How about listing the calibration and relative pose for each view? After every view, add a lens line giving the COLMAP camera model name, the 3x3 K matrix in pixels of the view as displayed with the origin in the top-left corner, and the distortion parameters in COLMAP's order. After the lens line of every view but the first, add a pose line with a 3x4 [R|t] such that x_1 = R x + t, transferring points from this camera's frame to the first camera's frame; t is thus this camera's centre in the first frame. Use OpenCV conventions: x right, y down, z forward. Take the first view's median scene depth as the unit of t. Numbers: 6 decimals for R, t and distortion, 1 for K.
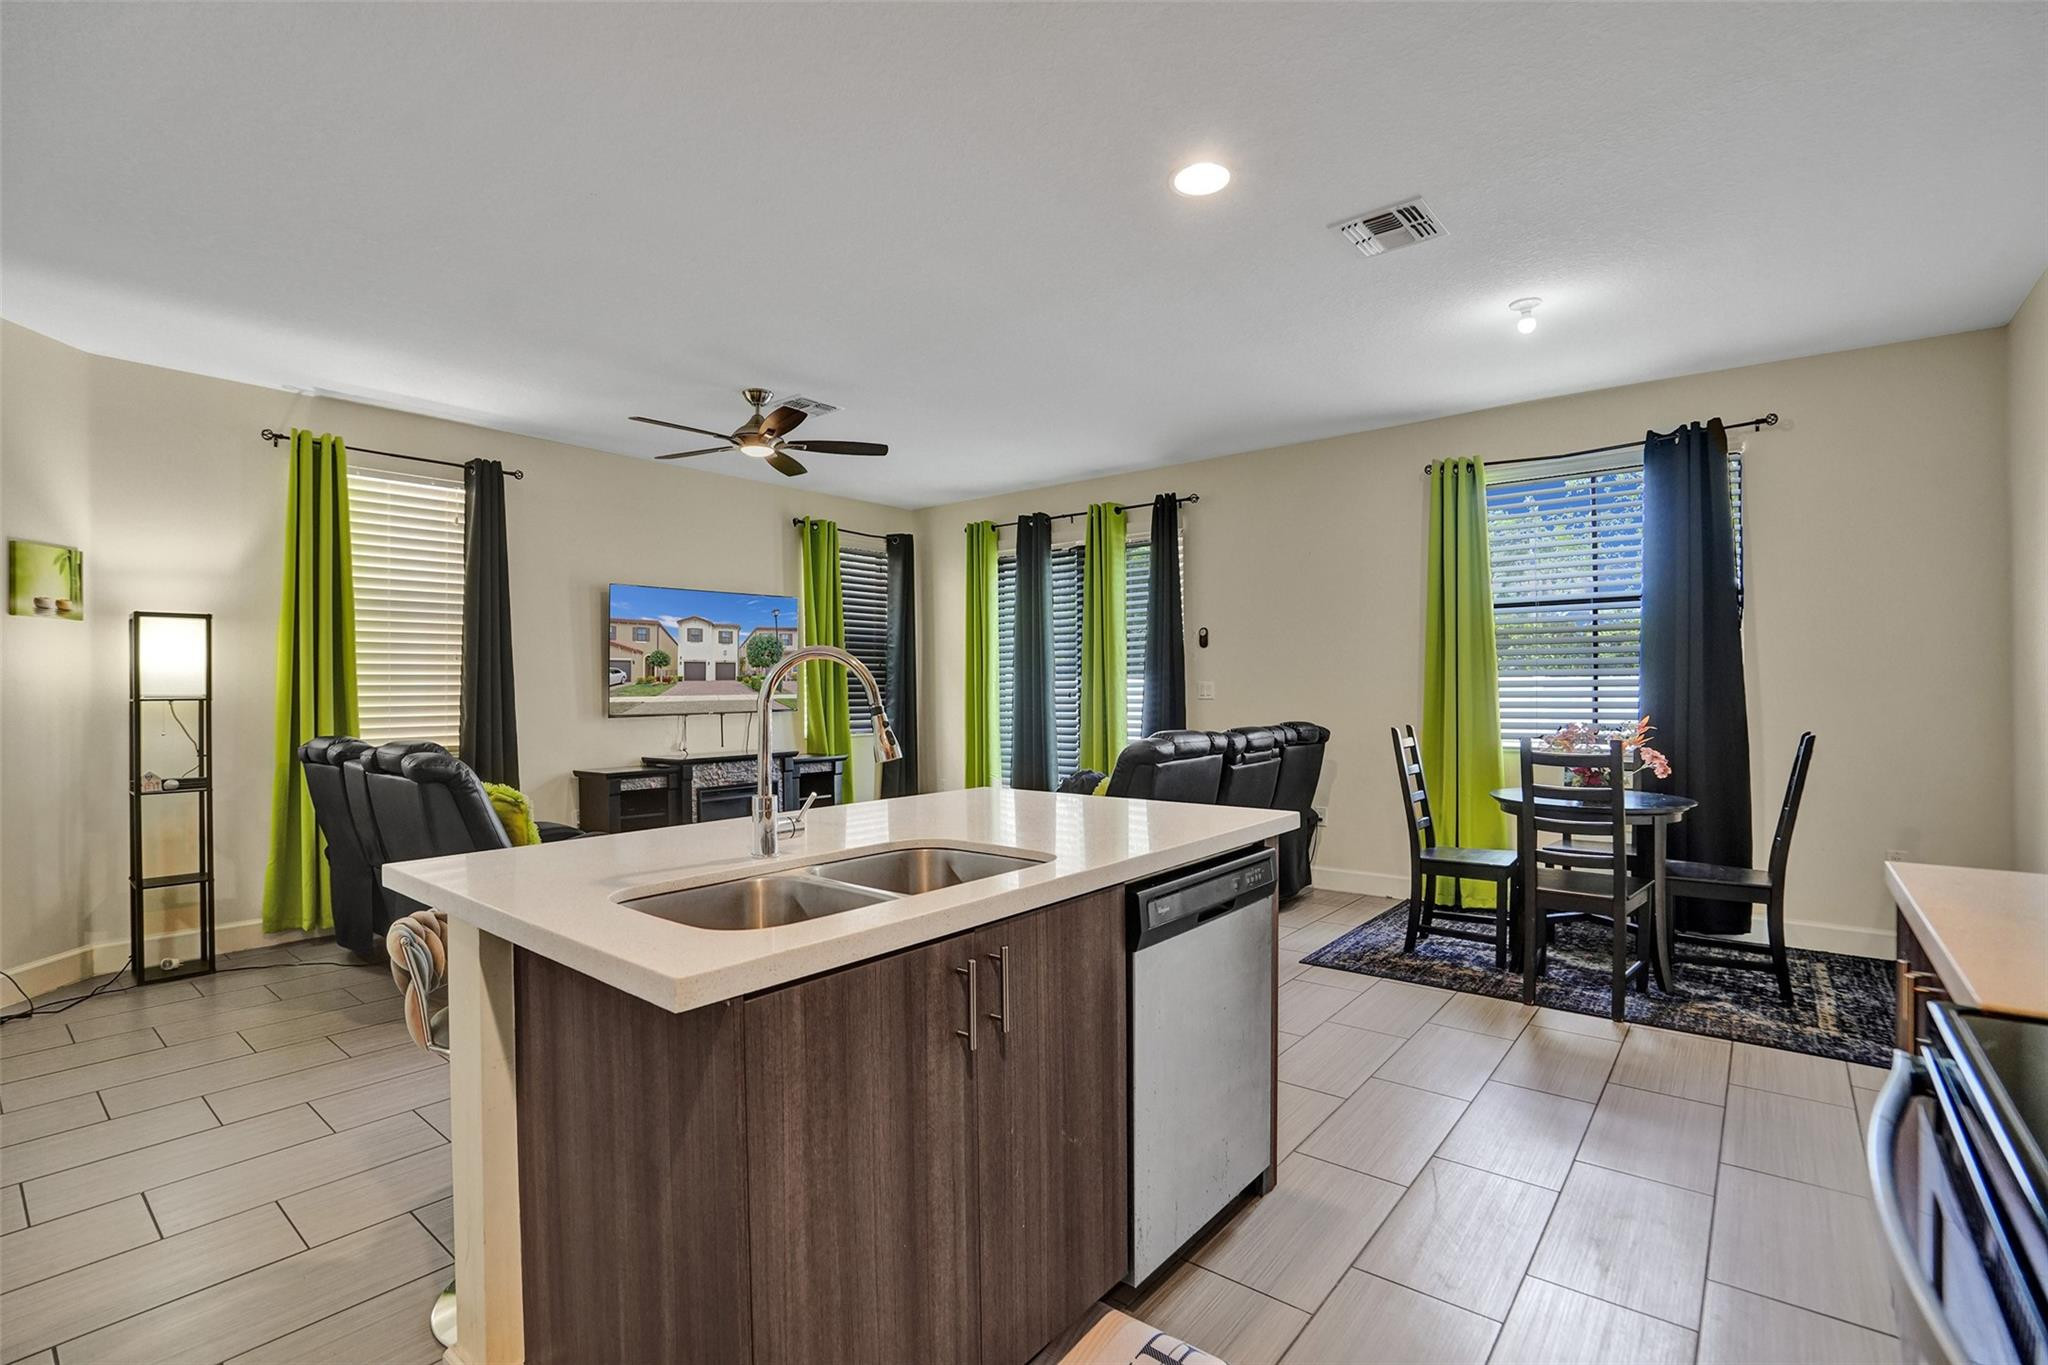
lens RADIAL K [[994.9, 0, 987.8], [0, 994.9, 690.0], [0, 0, 1]] dist [-0.006163, -0.000617]
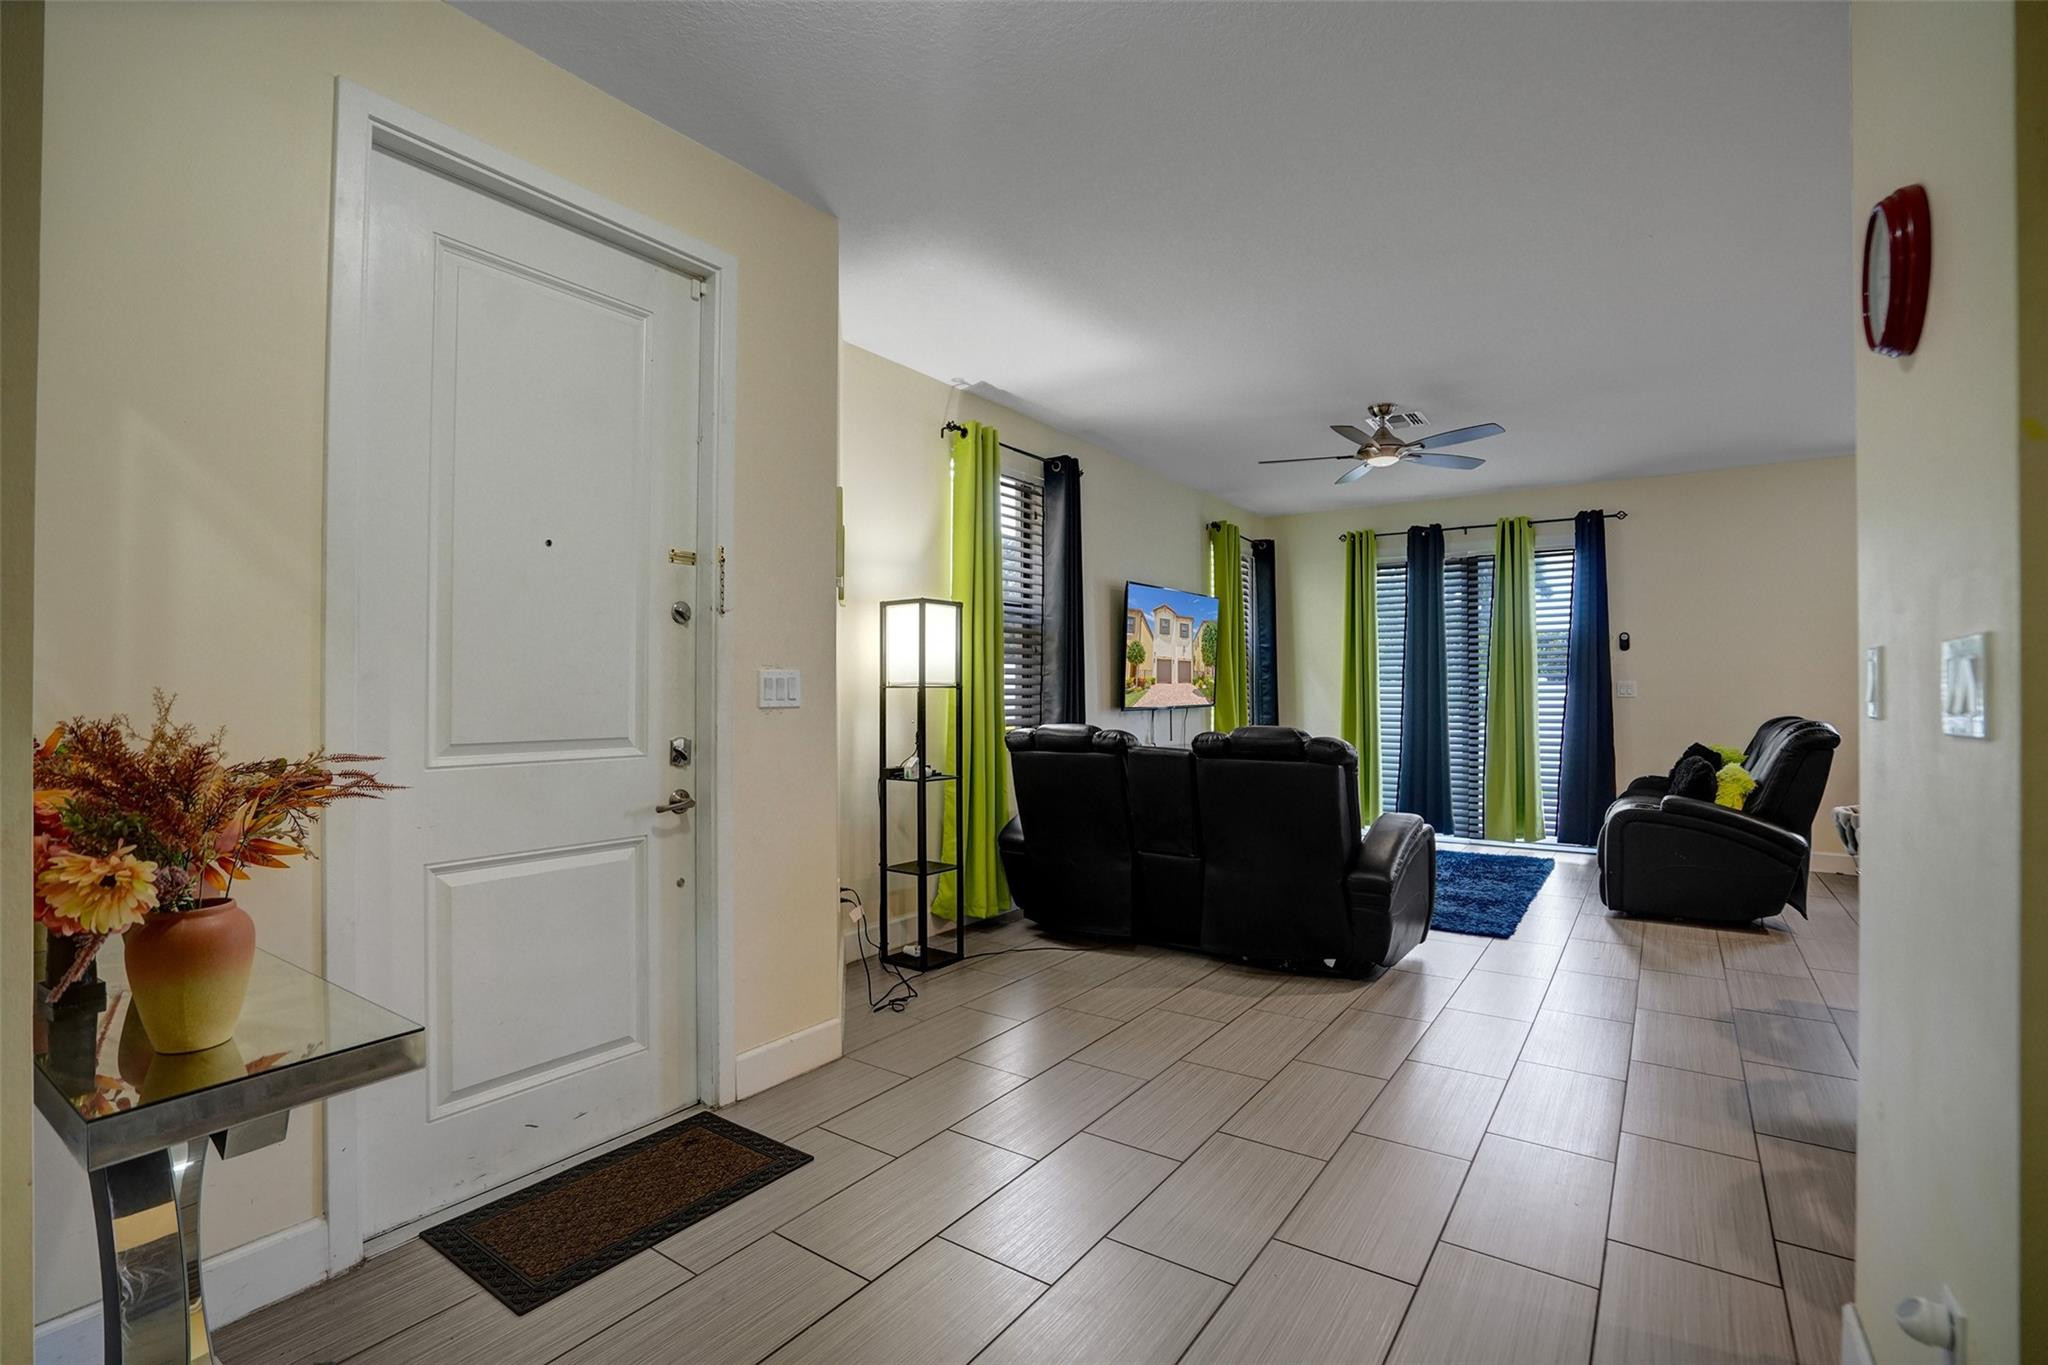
lens RADIAL K [[961.4, 0, 992.7], [0, 961.4, 685.8], [0, 0, 1]] dist [-0.002652, 0.000680]
pose [[0.995691, 0.010181, 0.092174, -0.652864], [-0.009319, 0.999909, -0.009781, 0.014574], [-0.092265, 0.008880, 0.995695, 0.012182]]
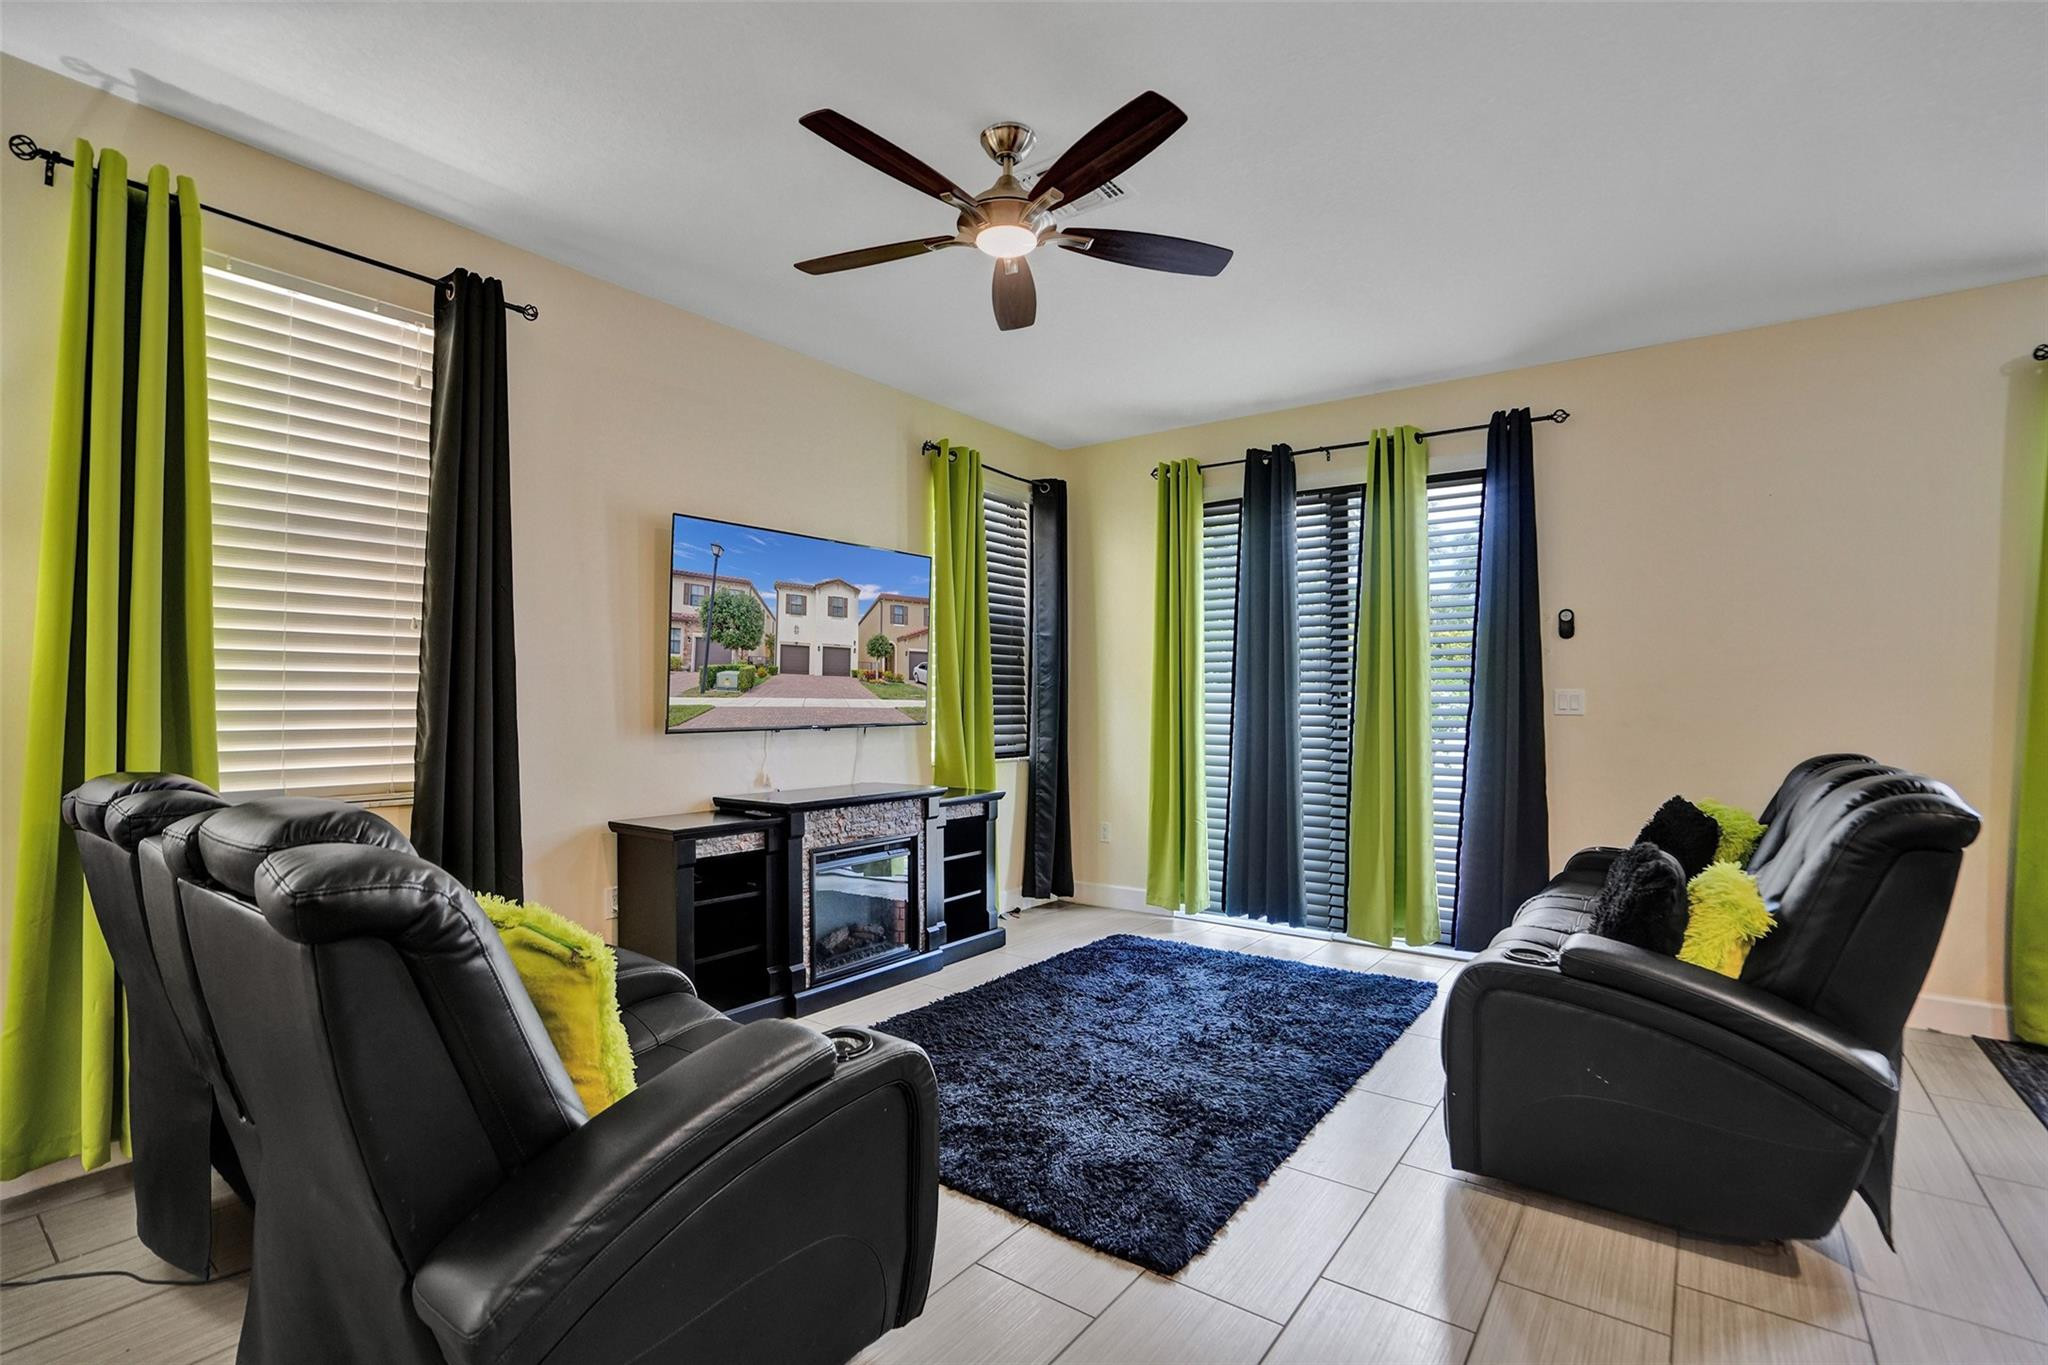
lens RADIAL K [[961.4, 0, 992.7], [0, 961.4, 685.8], [0, 0, 1]] dist [-0.002652, 0.000680]
pose [[0.997821, 0.015418, 0.064145, -0.238766], [-0.014386, 0.999760, -0.016506, 0.005978], [-0.064384, 0.015547, 0.997804, 0.432206]]
